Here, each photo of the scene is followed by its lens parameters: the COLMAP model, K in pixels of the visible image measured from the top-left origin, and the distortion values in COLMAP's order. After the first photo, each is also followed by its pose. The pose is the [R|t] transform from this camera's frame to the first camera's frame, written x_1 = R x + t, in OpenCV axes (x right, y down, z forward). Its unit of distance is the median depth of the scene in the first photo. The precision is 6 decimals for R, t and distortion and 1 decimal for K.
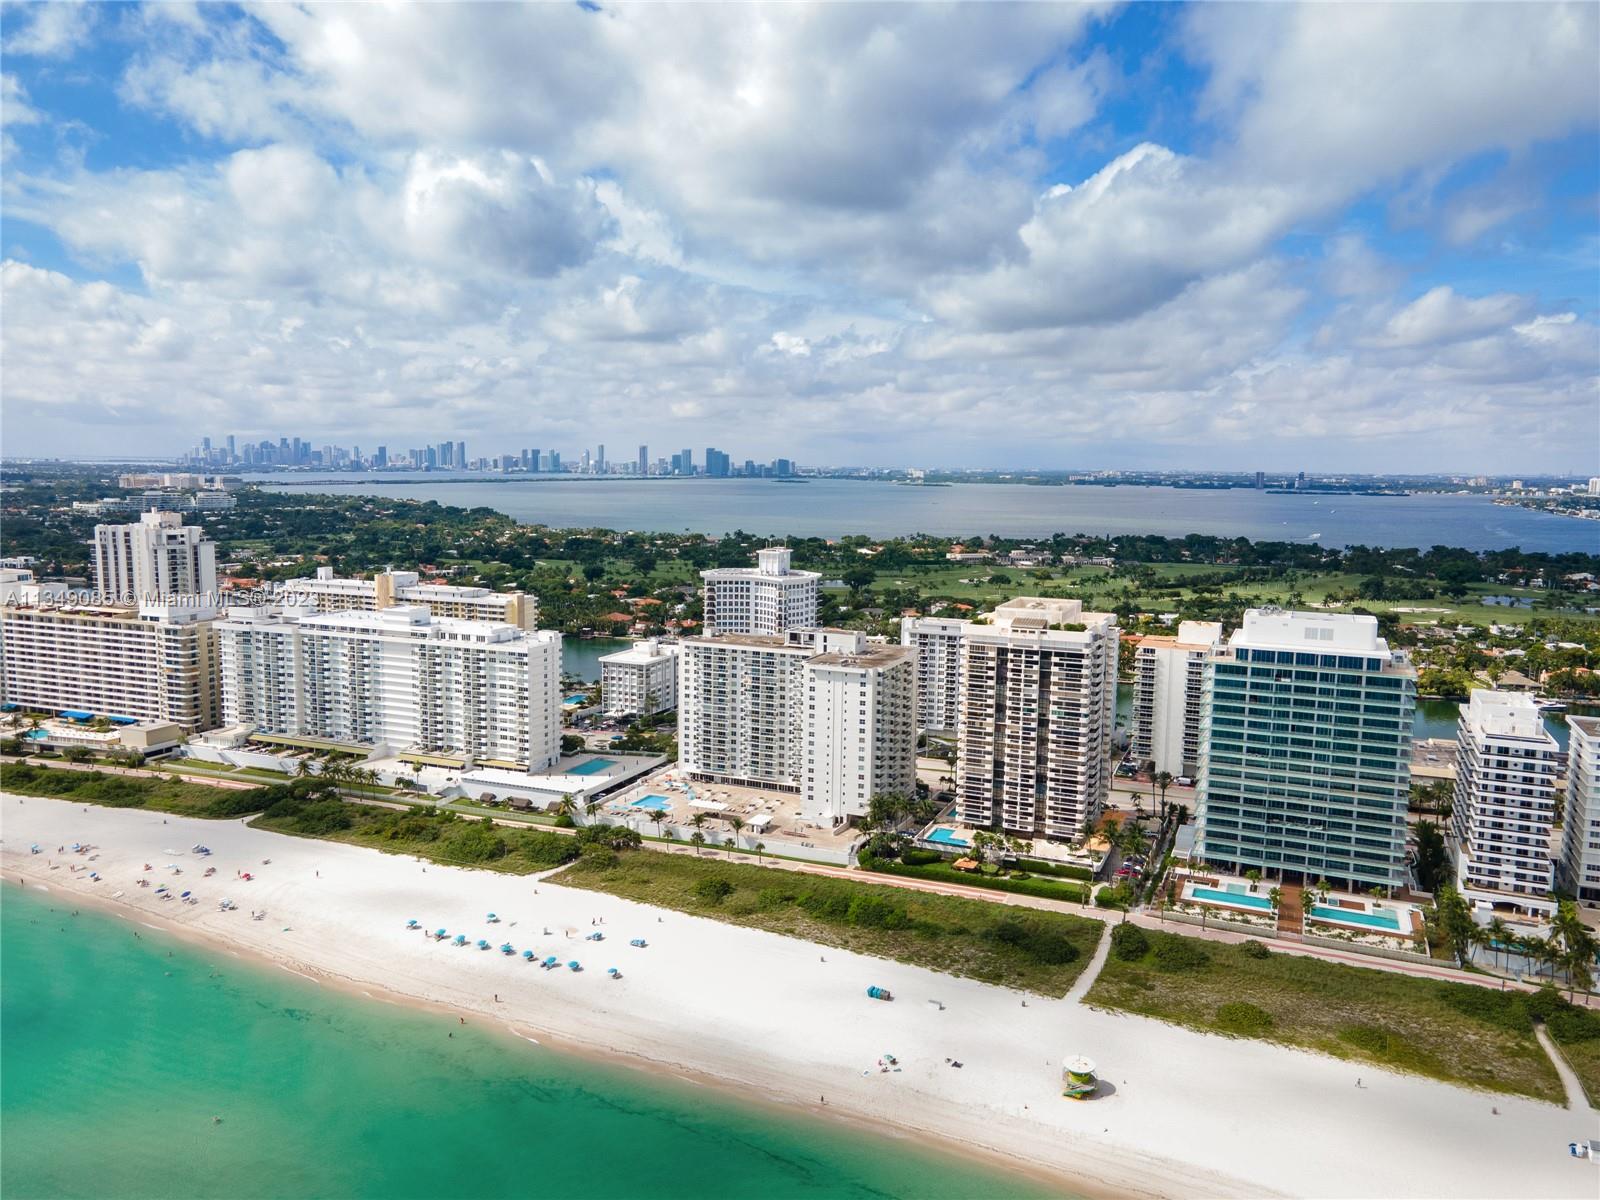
lens RADIAL K [[1167.0, 0, 800.0], [0, 1167.0, 600.0], [0, 0, 1]] dist [0.086562, -0.083542]
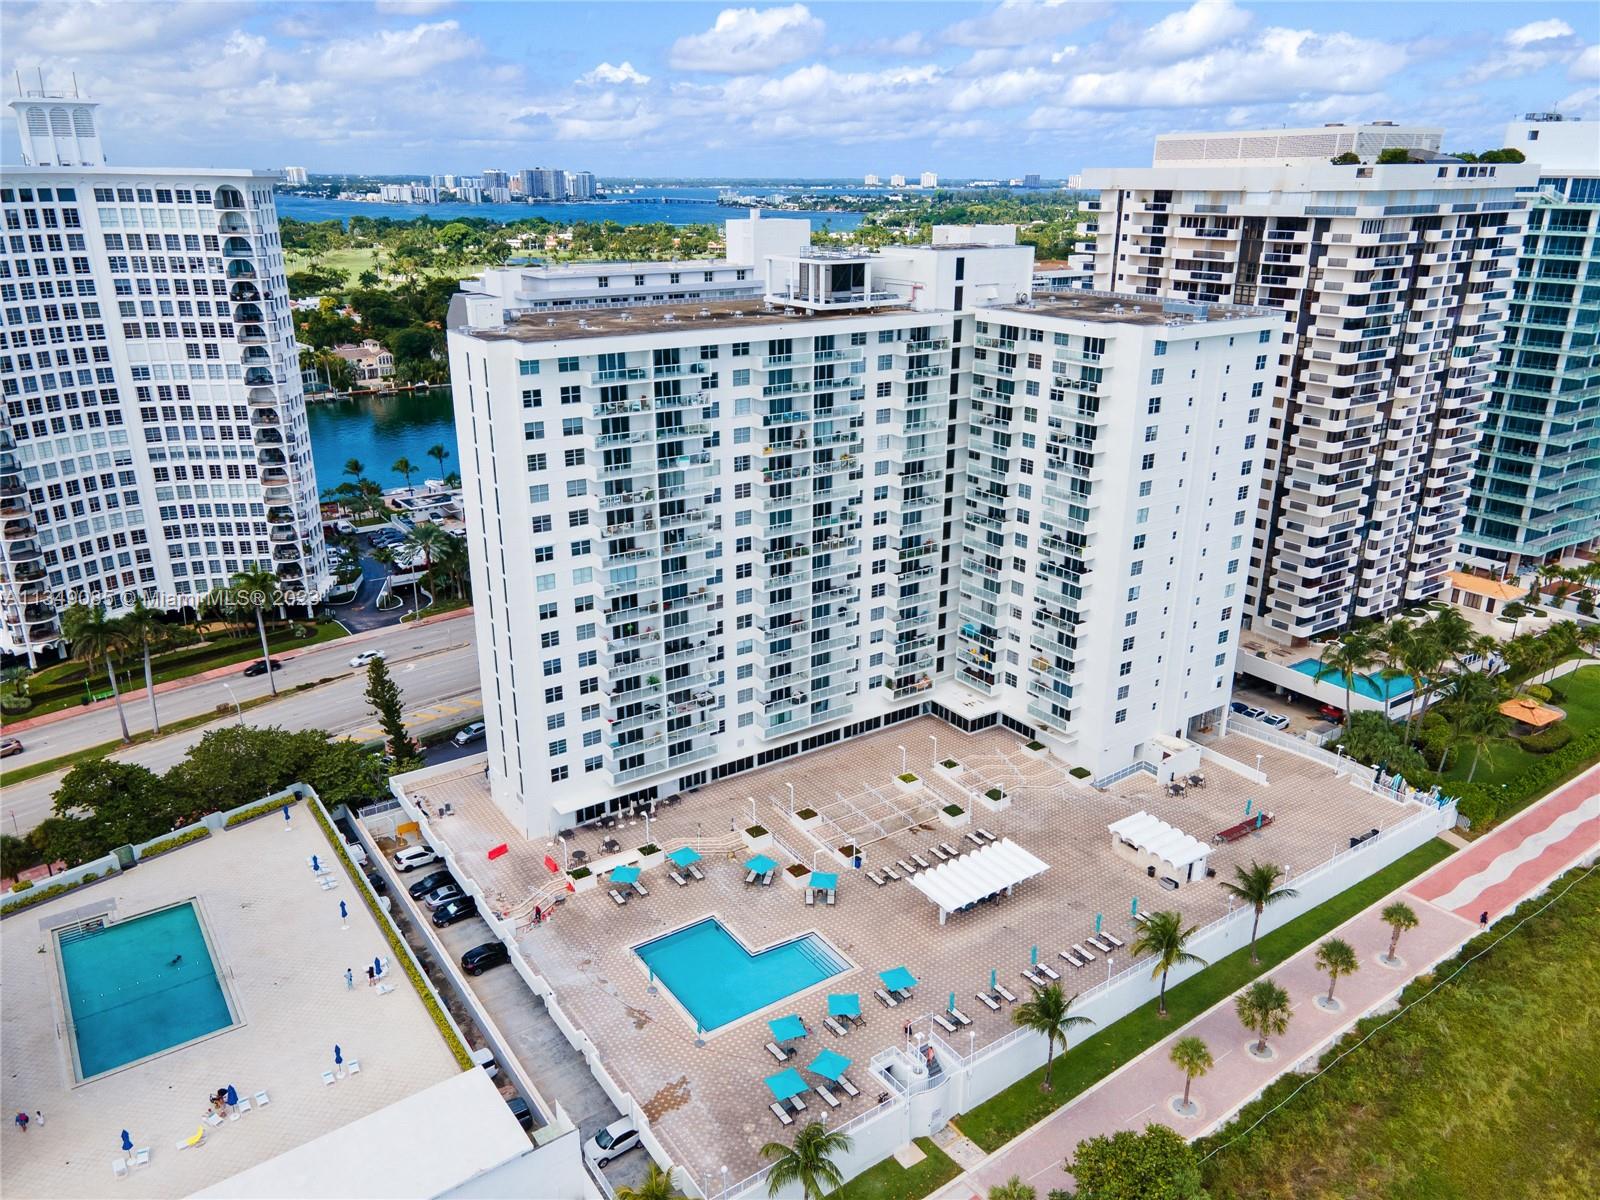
lens RADIAL K [[1173.4, 0, 800.0], [0, 1173.4, 600.0], [0, 0, 1]] dist [0.001199, 0.071380]
pose [[0.524372, -0.301476, 0.796333, -0.284563], [0.103530, 0.950859, 0.291803, 0.019759], [-0.845172, -0.070569, 0.529816, 0.812041]]
